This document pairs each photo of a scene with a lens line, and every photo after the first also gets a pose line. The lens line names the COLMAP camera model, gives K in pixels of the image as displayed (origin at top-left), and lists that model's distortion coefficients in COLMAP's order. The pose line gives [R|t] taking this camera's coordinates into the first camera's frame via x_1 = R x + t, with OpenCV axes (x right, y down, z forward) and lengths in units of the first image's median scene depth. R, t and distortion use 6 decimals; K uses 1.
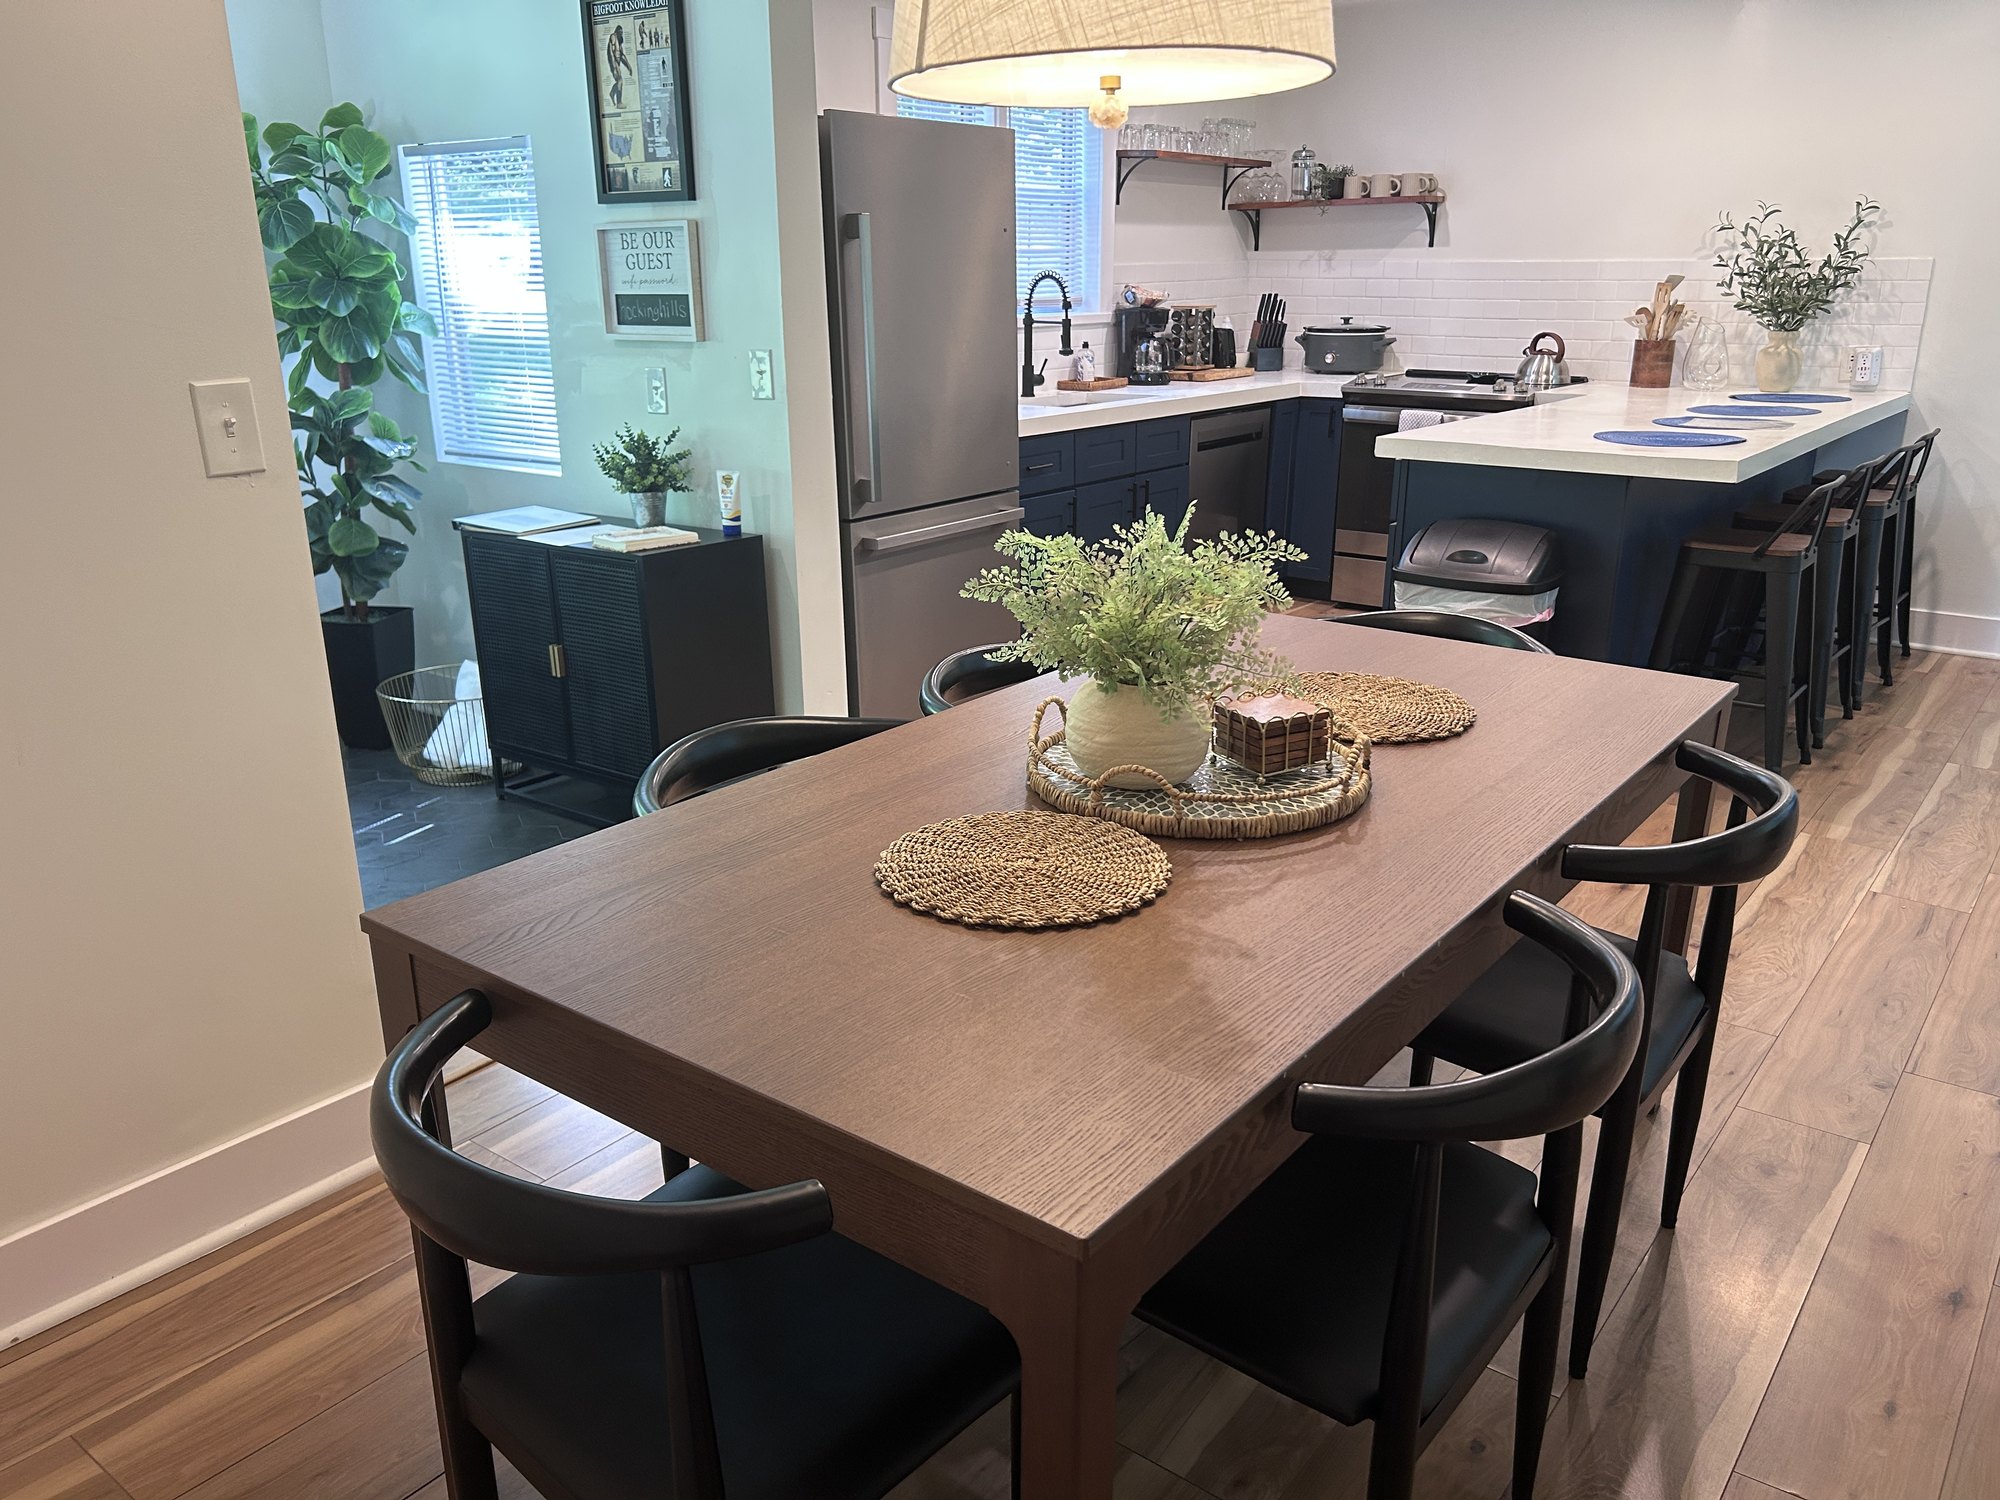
lens RADIAL K [[1500.1, 0, 1019.4], [0, 1500.1, 742.4], [0, 0, 1]] dist [0.064215, -0.002870]
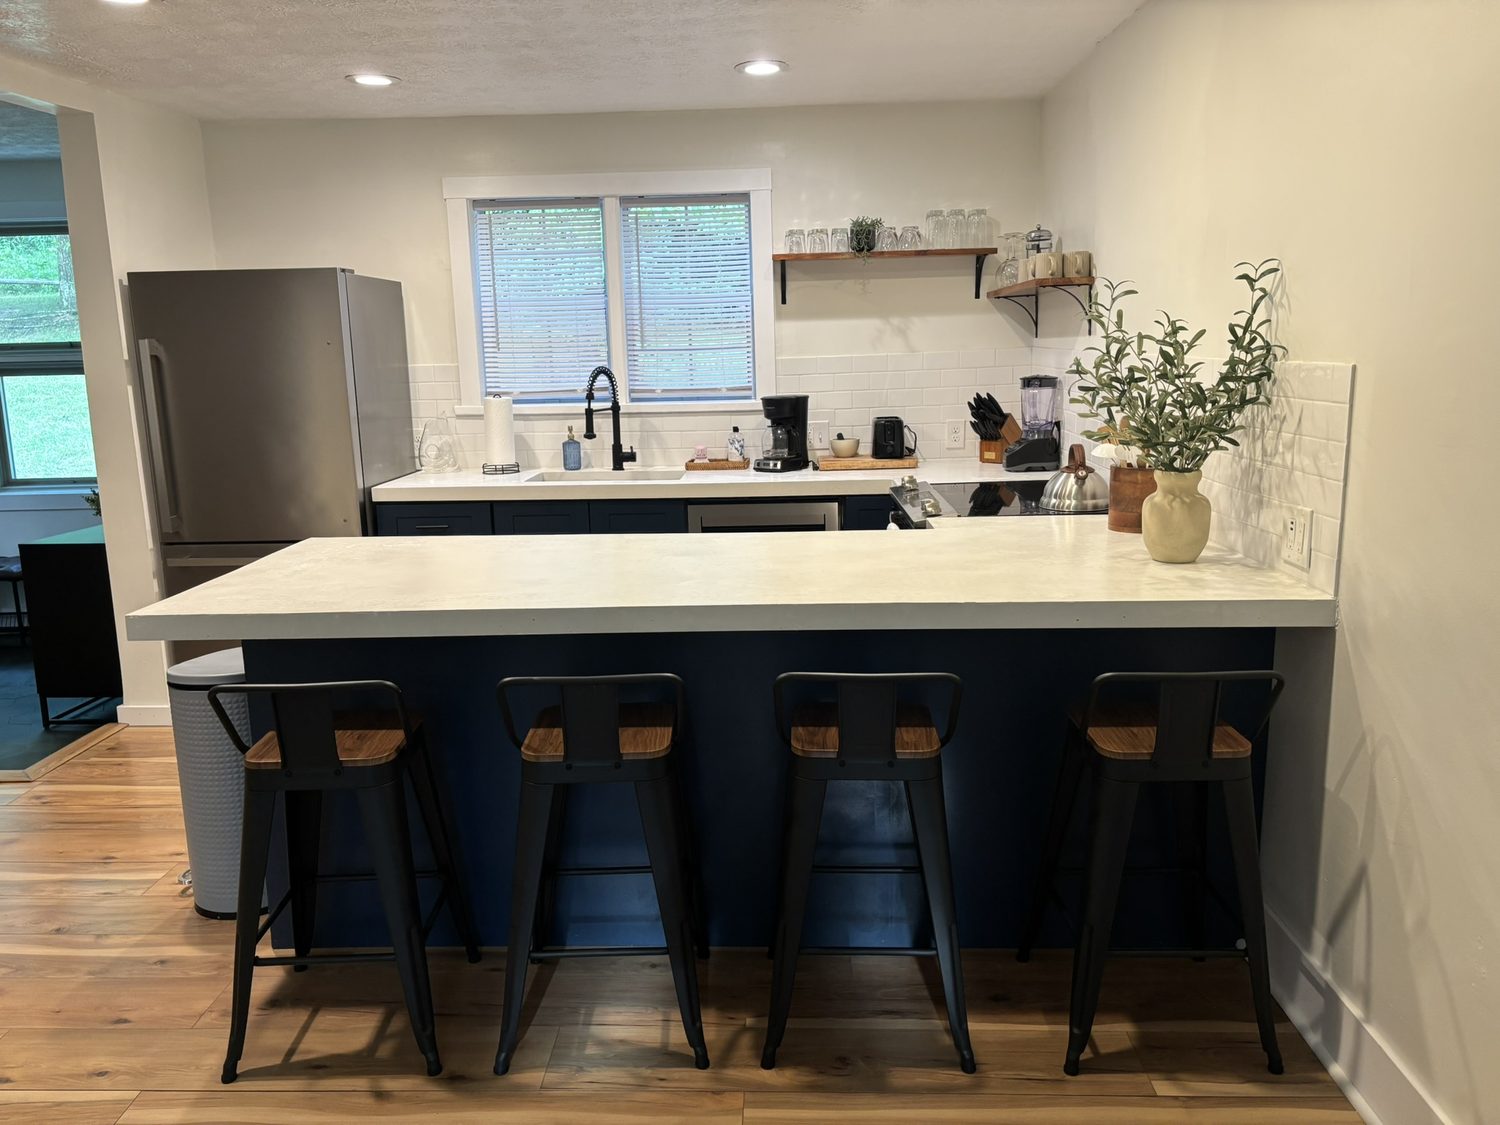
lens RADIAL K [[1125.1, 0, 747.6], [0, 1125.1, 557.9], [0, 0, 1]] dist [0.064215, -0.002870]
pose [[0.584599, 0.139983, -0.799155, 0.713321], [-0.223126, 0.974761, 0.007522, -0.179945], [0.780038, 0.173915, 0.601078, 0.529322]]
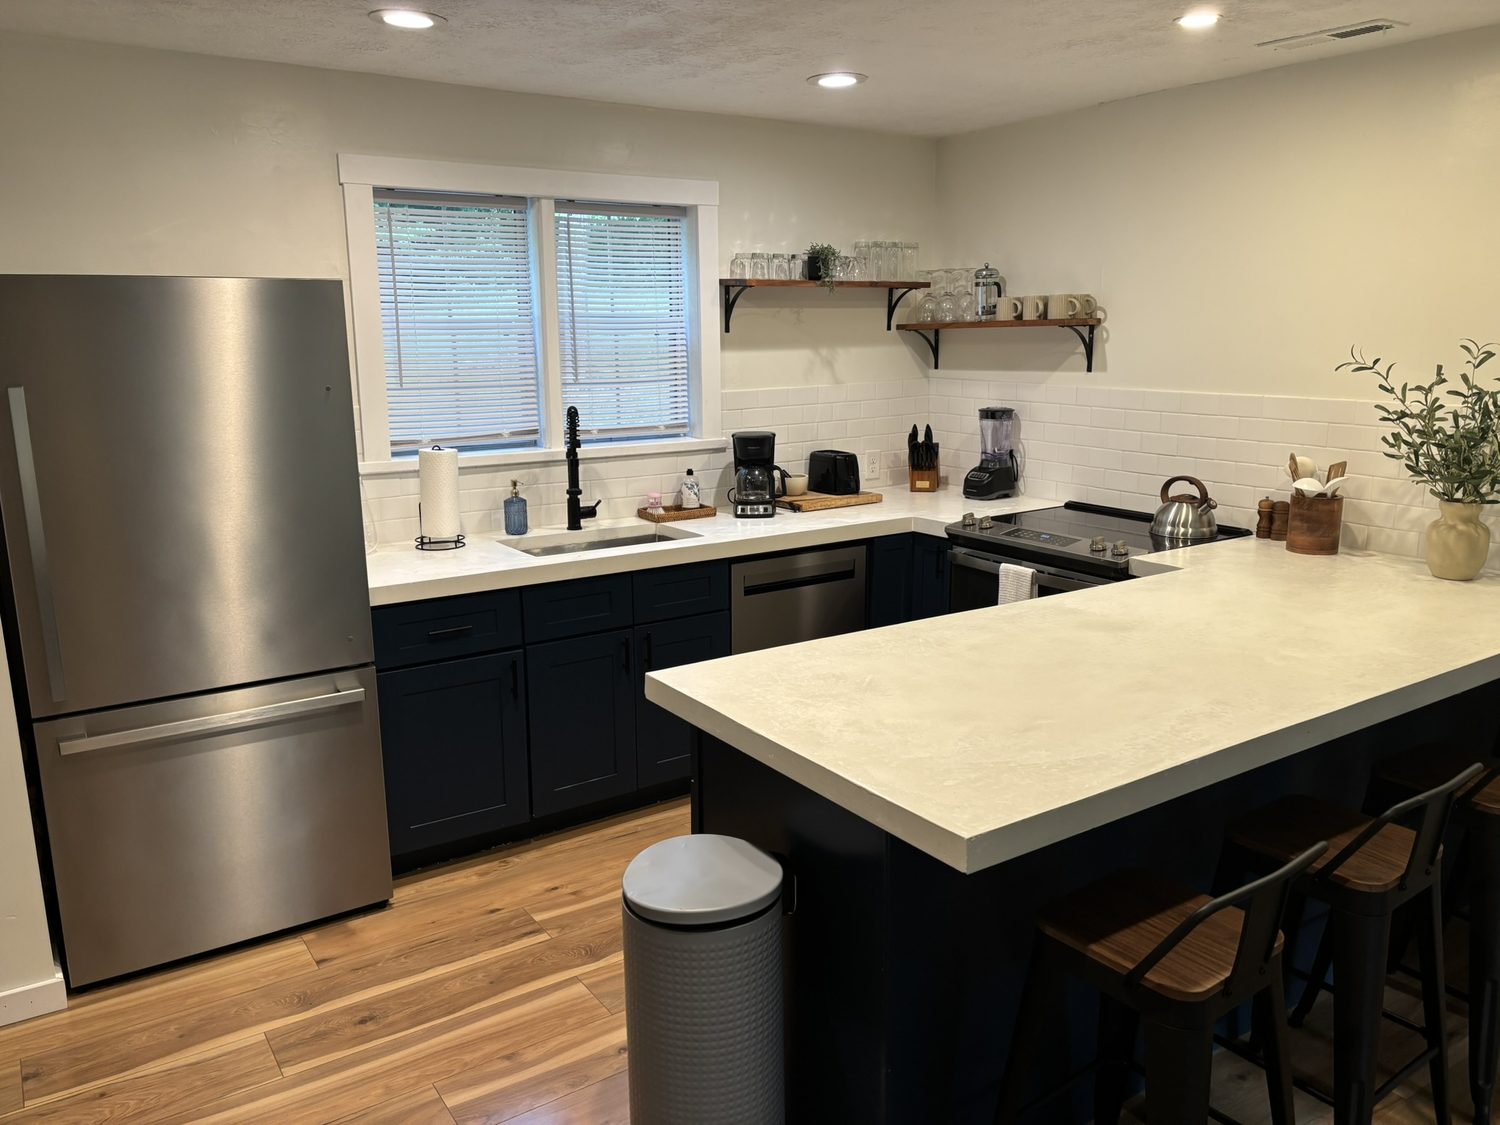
lens RADIAL K [[1125.1, 0, 751.6], [0, 1125.1, 567.2], [0, 0, 1]] dist [0.064215, -0.002870]
pose [[0.946365, 0.059329, -0.317604, 0.320251], [-0.089497, 0.992668, -0.081242, -0.146672], [0.310456, 0.105309, 0.944737, 0.331329]]
